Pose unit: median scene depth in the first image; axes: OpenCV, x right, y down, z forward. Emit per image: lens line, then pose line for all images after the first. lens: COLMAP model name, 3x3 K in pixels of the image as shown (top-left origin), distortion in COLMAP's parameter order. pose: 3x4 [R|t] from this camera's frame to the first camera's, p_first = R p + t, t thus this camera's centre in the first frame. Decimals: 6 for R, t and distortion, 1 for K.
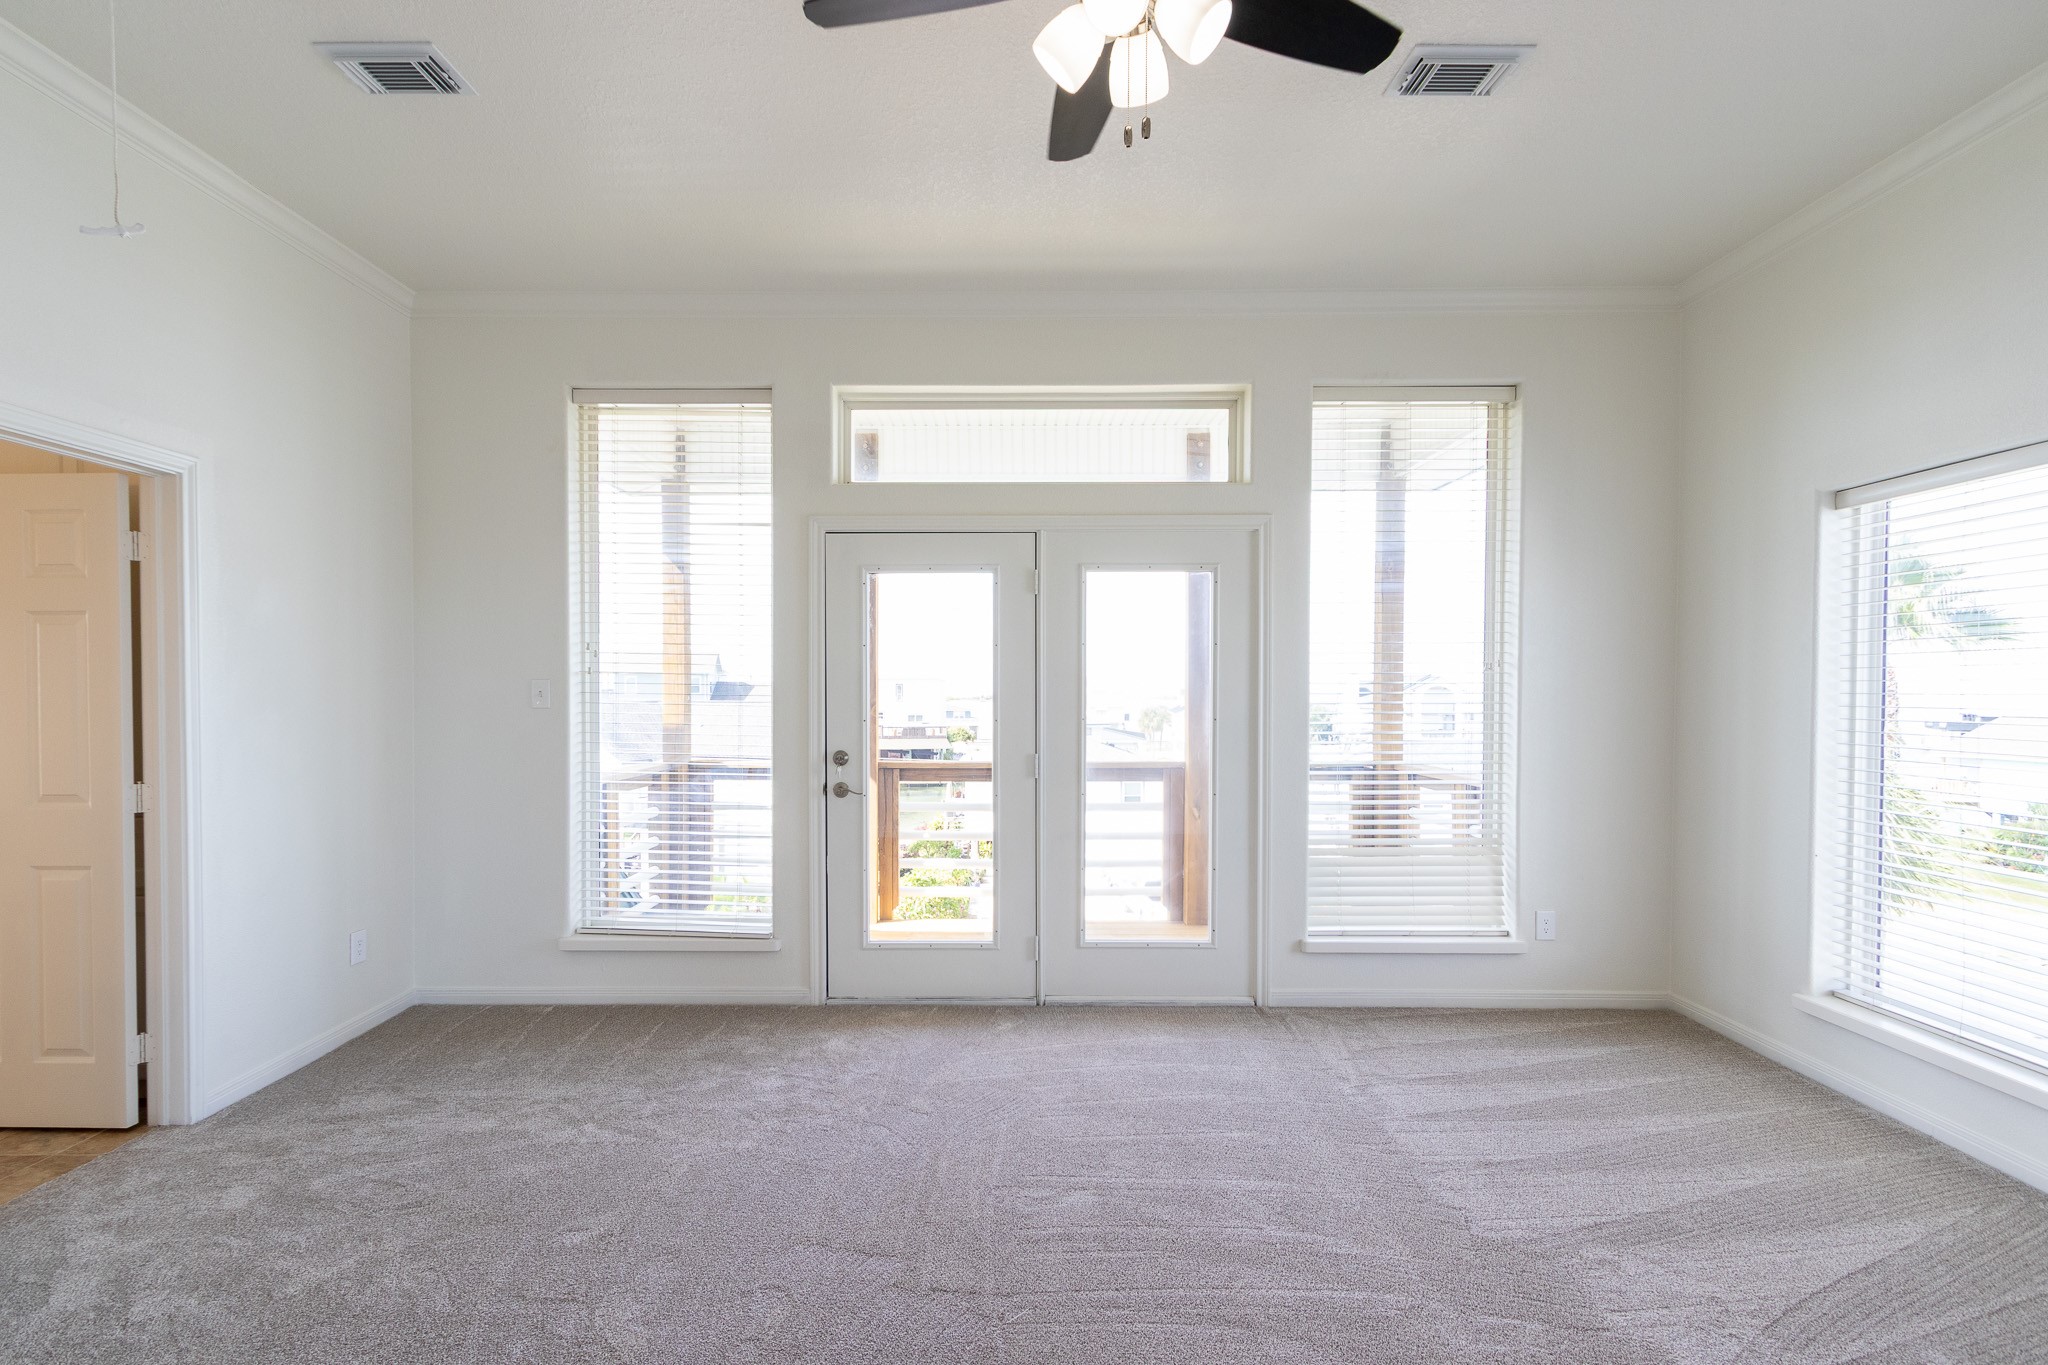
lens RADIAL K [[946.1, 0, 1006.5], [0, 946.1, 703.5], [0, 0, 1]] dist [0.005212, -0.000112]
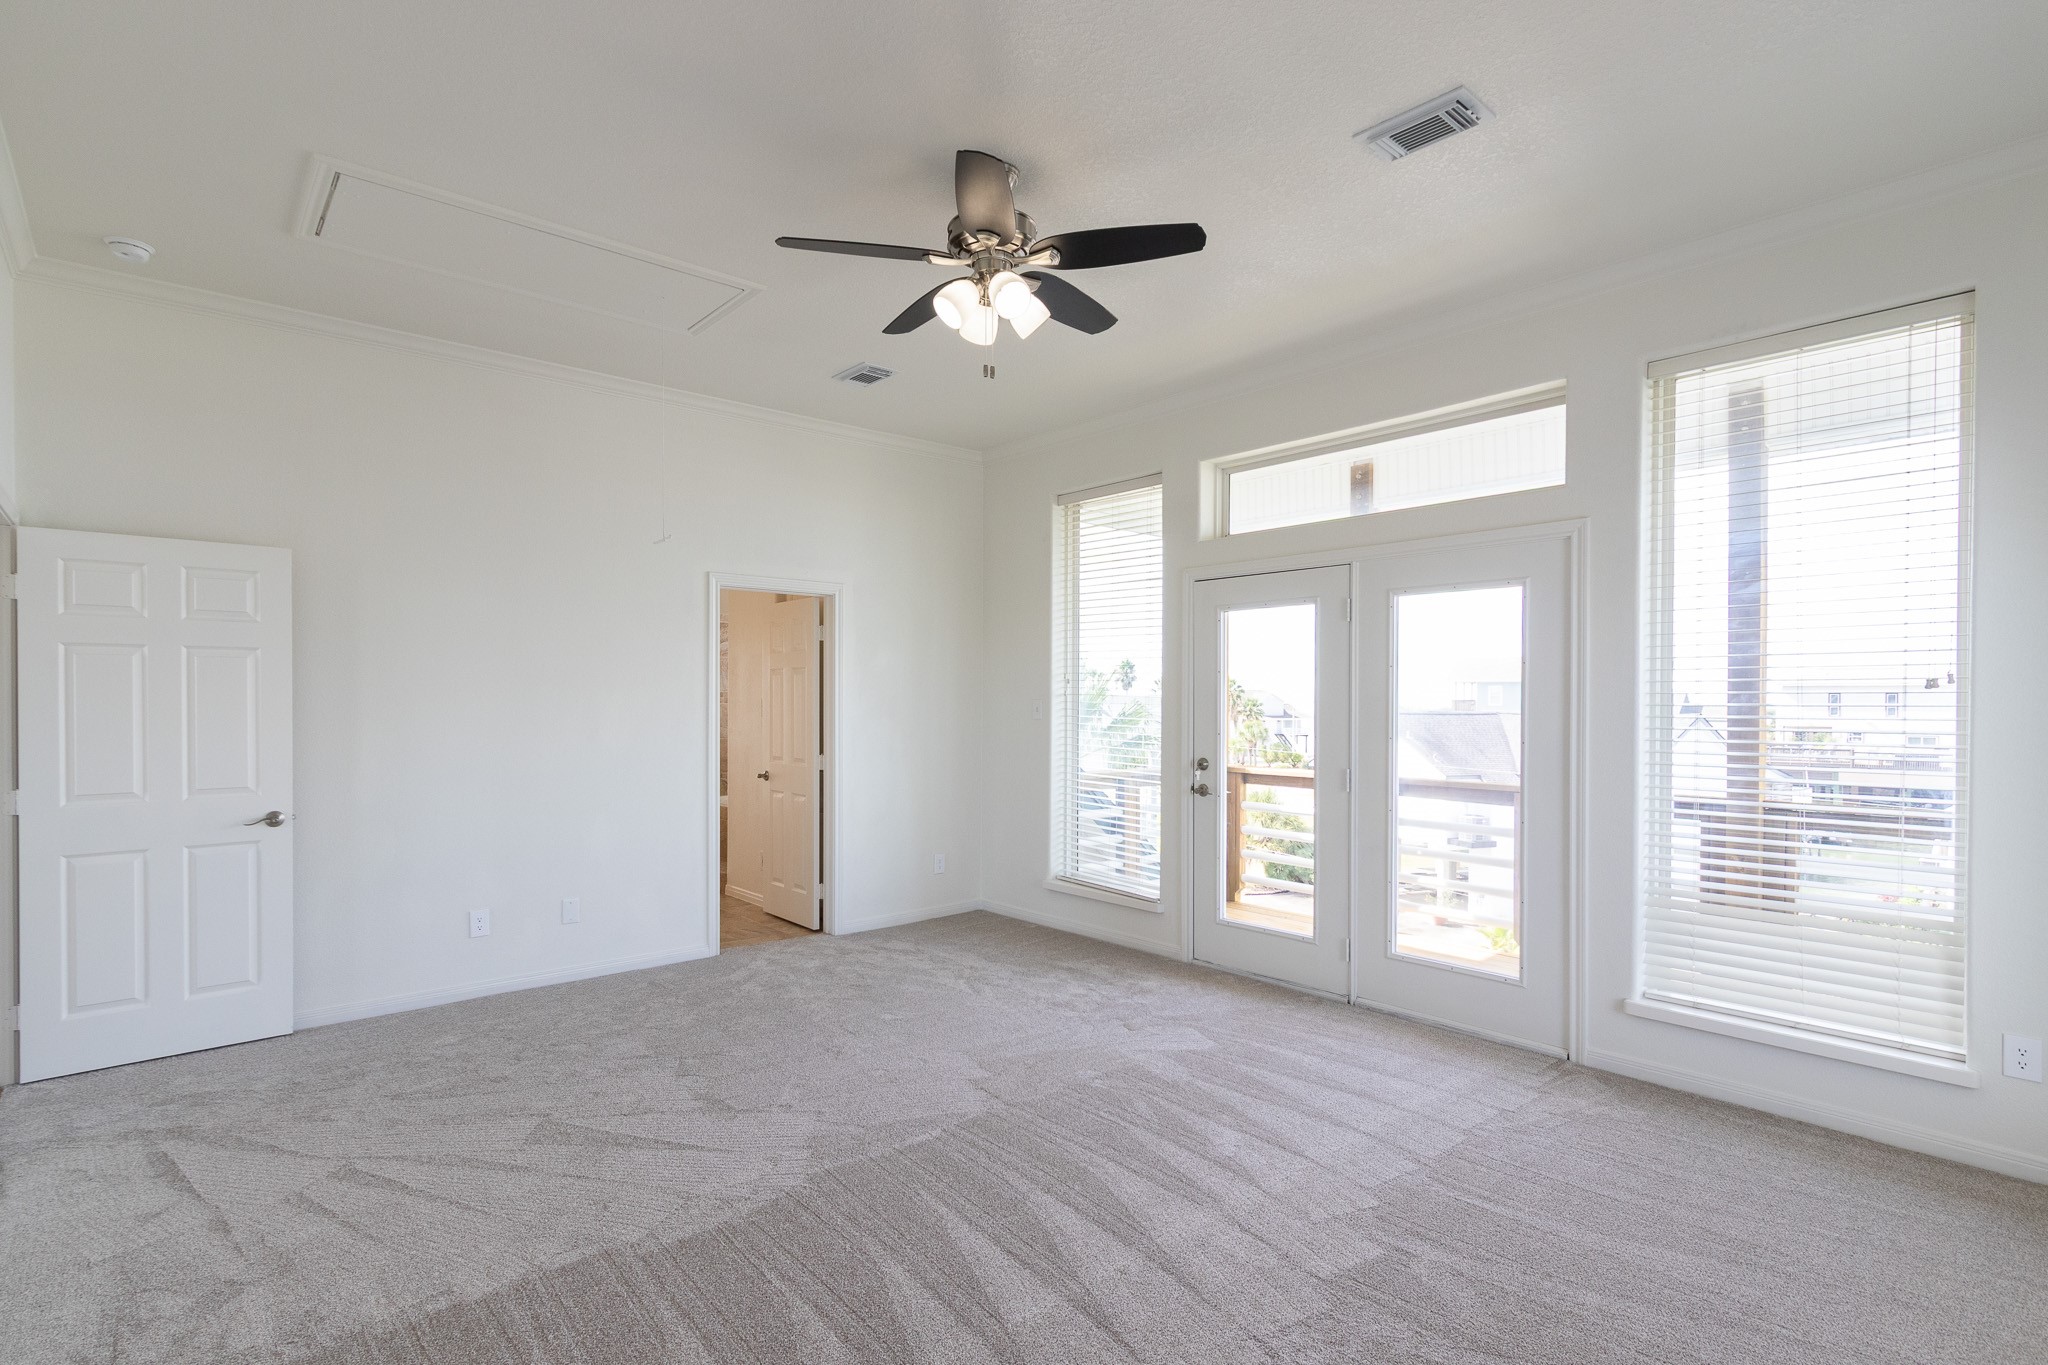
lens RADIAL K [[1001.1, 0, 1014.2], [0, 1001.1, 707.1], [0, 0, 1]] dist [-0.000588, 0.000125]
pose [[0.655030, 0.006841, -0.755572, 0.642980], [-0.012651, 0.999918, -0.001914, -0.010753], [0.755497, 0.010813, 0.655063, -0.034201]]
